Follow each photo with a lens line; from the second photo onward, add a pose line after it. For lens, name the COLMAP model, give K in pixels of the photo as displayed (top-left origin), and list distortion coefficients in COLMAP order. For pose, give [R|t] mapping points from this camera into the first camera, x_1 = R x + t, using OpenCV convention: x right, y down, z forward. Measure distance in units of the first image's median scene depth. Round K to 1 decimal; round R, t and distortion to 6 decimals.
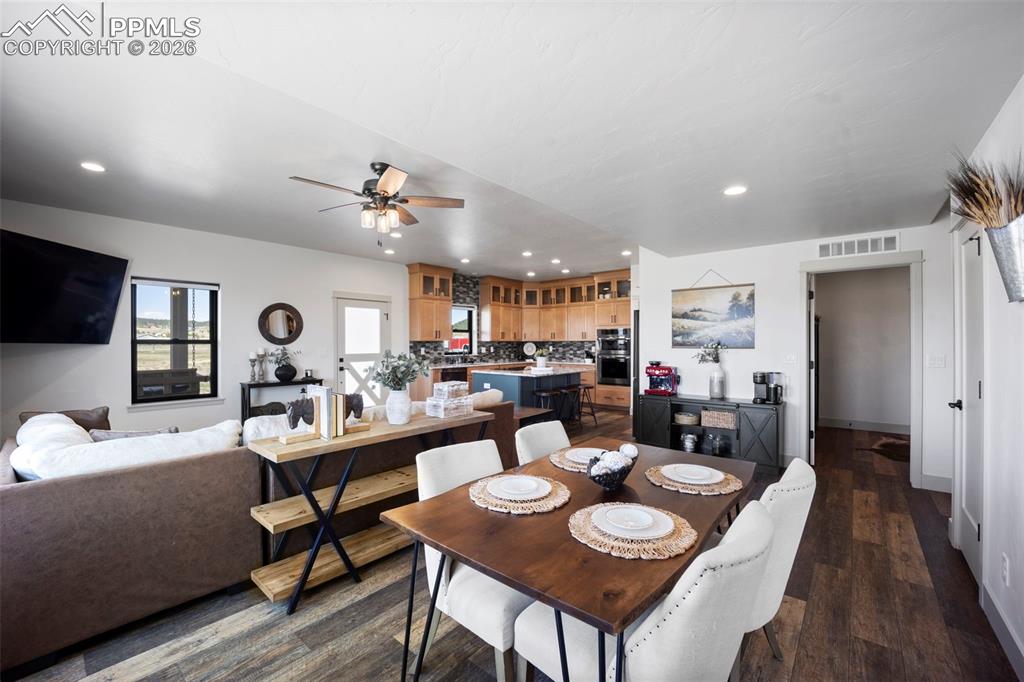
lens RADIAL K [[419.1, 0, 506.7], [0, 419.1, 347.5], [0, 0, 1]] dist [-0.018732, -0.001284]
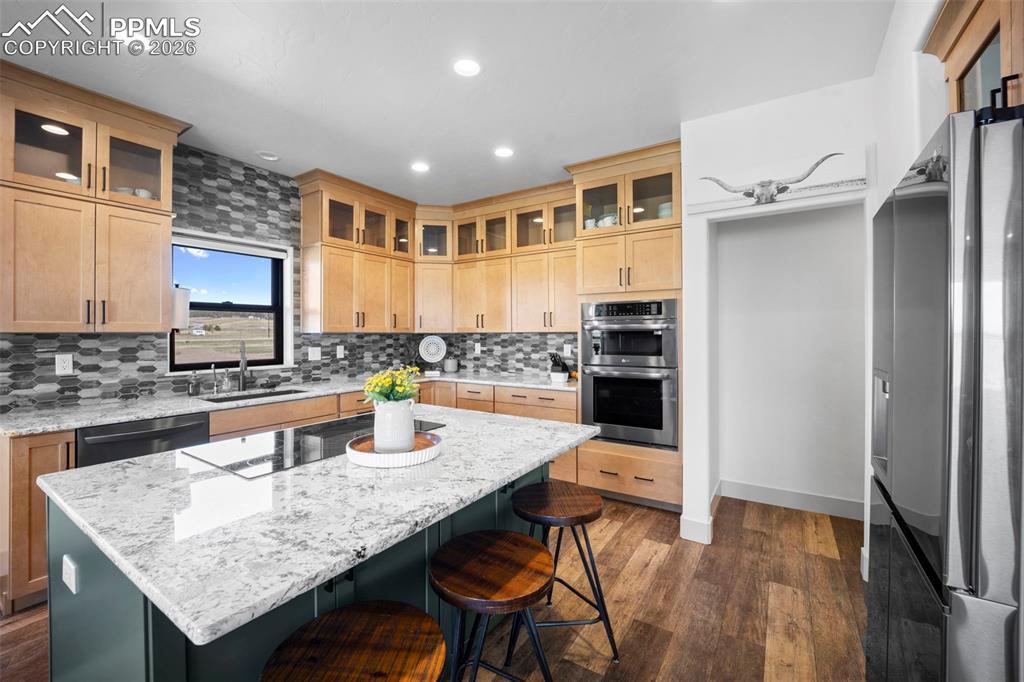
lens RADIAL K [[419.1, 0, 509.0], [0, 419.1, 336.6], [0, 0, 1]] dist [-0.018732, -0.001284]
pose [[0.992089, -0.003234, 0.125495, 0.117129], [0.004041, 0.999973, -0.006183, -0.011146], [-0.125472, 0.006641, 0.992075, 0.749114]]
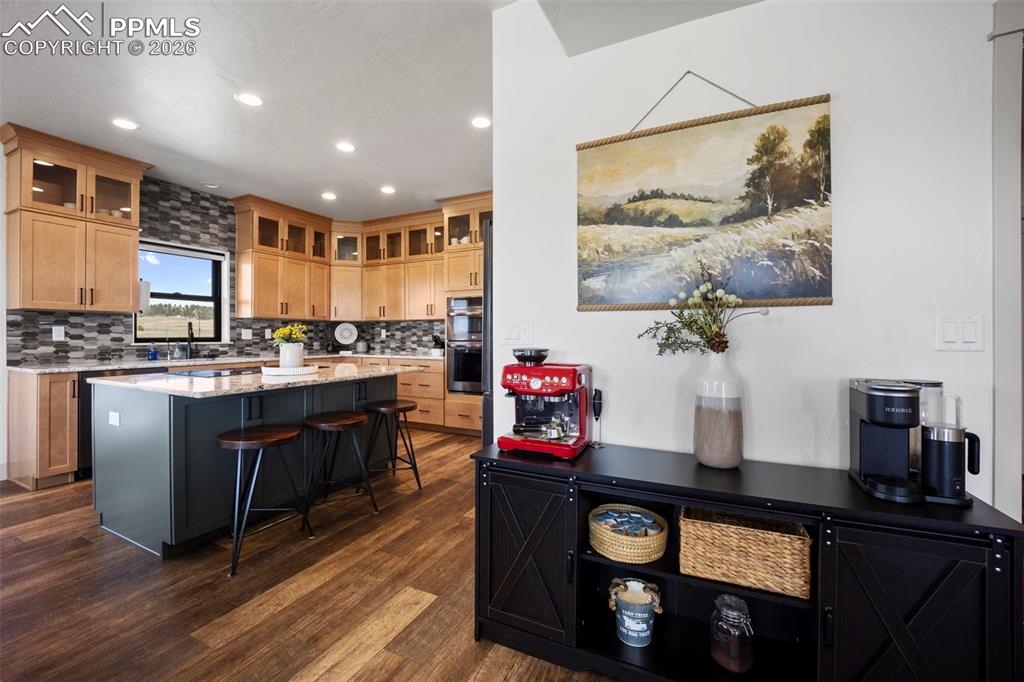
lens RADIAL K [[419.1, 0, 507.9], [0, 419.1, 338.1], [0, 0, 1]] dist [-0.018732, -0.001284]
pose [[0.970478, -0.000005, 0.241191, 0.196424], [0.001567, 0.999979, -0.006285, 0.019888], [-0.241186, 0.006477, 0.970457, 0.520845]]
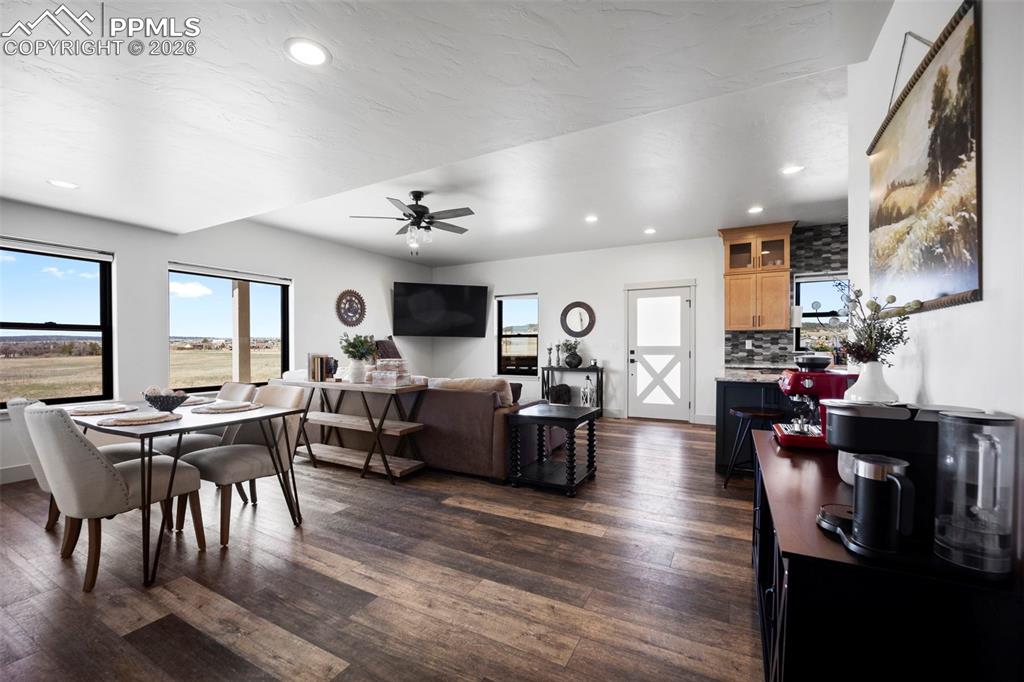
lens RADIAL K [[419.1, 0, 510.0], [0, 419.1, 348.2], [0, 0, 1]] dist [-0.018732, -0.001284]
pose [[0.209252, 0.006257, -0.977842, 0.507702], [-0.010356, 0.999938, 0.004183, 0.019103], [0.977807, 0.009251, 0.209304, 0.498457]]
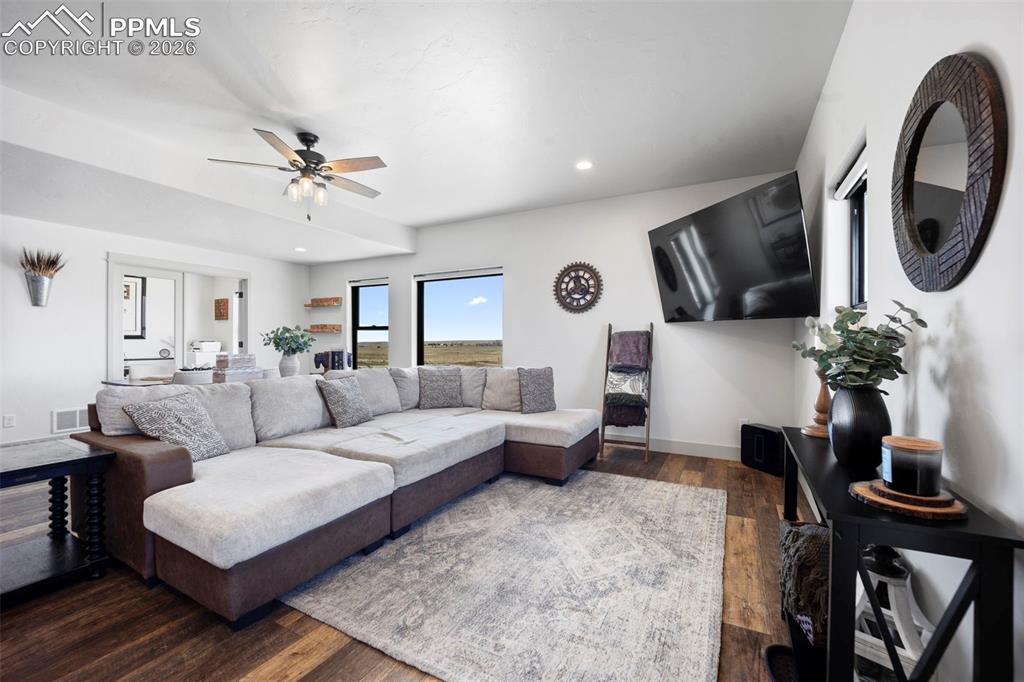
lens RADIAL K [[419.1, 0, 509.7], [0, 419.1, 339.1], [0, 0, 1]] dist [-0.018732, -0.001284]
pose [[-0.977364, -0.001686, -0.211560, -0.272169], [-0.003851, 0.999944, 0.009818, 0.013536], [0.211531, 0.010410, -0.977316, 1.005694]]
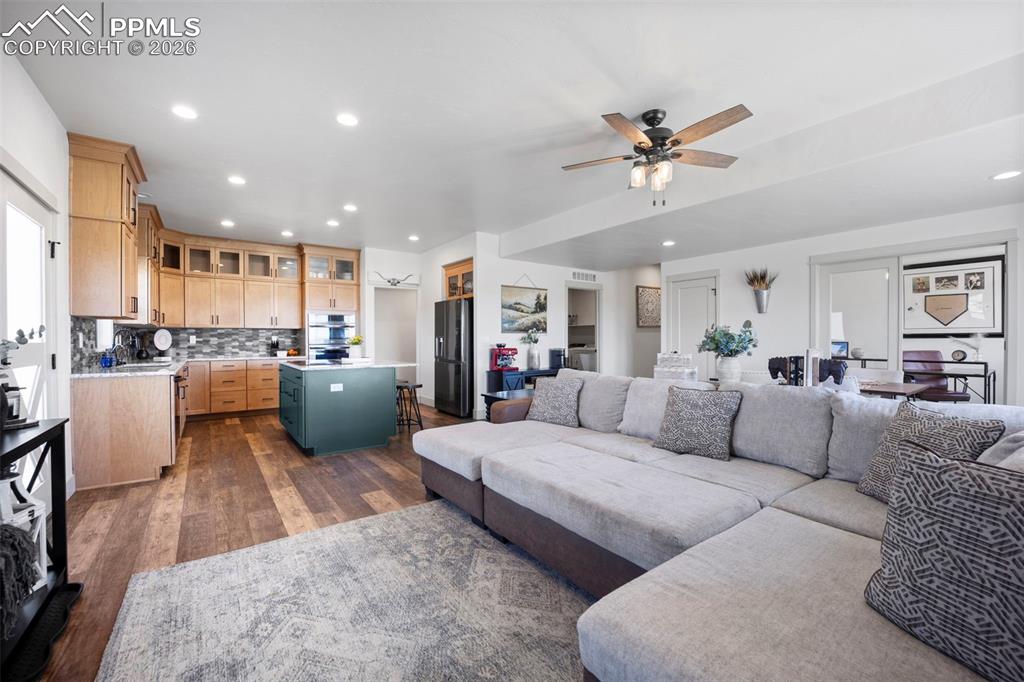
lens RADIAL K [[419.1, 0, 513.0], [0, 419.1, 340.9], [0, 0, 1]] dist [-0.018732, -0.001284]
pose [[0.225838, -0.004083, 0.974156, -0.601627], [0.016032, 0.999871, 0.000474, 0.018514], [-0.974033, 0.015511, 0.225874, 0.536268]]
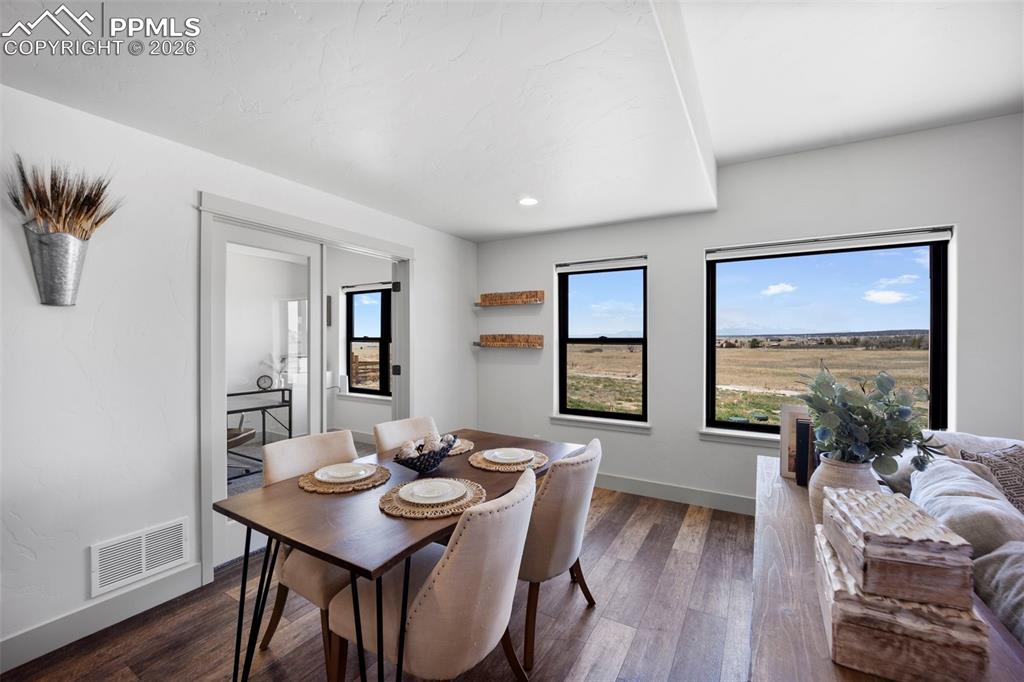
lens RADIAL K [[419.1, 0, 508.0], [0, 419.1, 338.8], [0, 0, 1]] dist [-0.018732, -0.001284]
pose [[-0.985598, -0.000742, -0.169104, 0.058247], [-0.002554, 0.999942, 0.010503, -0.010308], [0.169086, 0.010783, -0.985542, 0.551610]]
